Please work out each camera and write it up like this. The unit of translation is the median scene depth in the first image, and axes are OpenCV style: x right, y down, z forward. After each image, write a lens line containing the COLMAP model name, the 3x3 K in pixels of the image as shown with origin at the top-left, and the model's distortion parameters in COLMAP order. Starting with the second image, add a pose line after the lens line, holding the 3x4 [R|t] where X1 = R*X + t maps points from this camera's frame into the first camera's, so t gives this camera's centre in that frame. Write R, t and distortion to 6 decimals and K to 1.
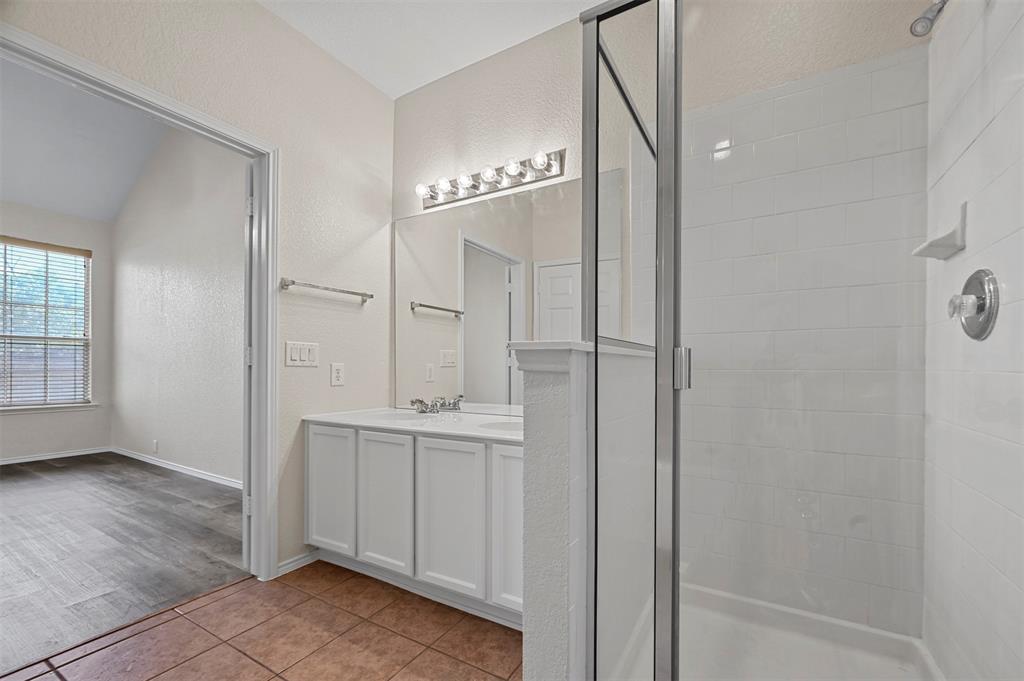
lens RADIAL K [[408.5, 0, 537.4], [0, 408.5, 366.1], [0, 0, 1]] dist [-0.003210, 0.000986]
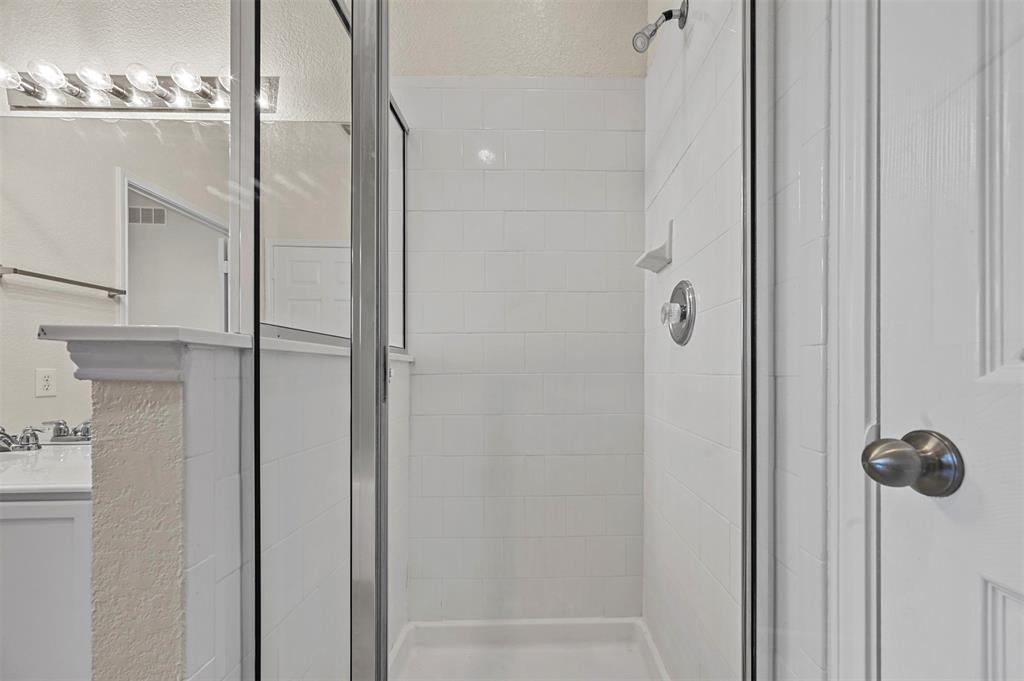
lens RADIAL K [[408.5, 0, 528.1], [0, 408.5, 371.0], [0, 0, 1]] dist [-0.003210, 0.000986]
pose [[0.881774, -0.004235, 0.471654, 0.180857], [0.003650, 0.999991, 0.002154, 0.000362], [-0.471659, -0.000178, 0.881781, 0.202713]]
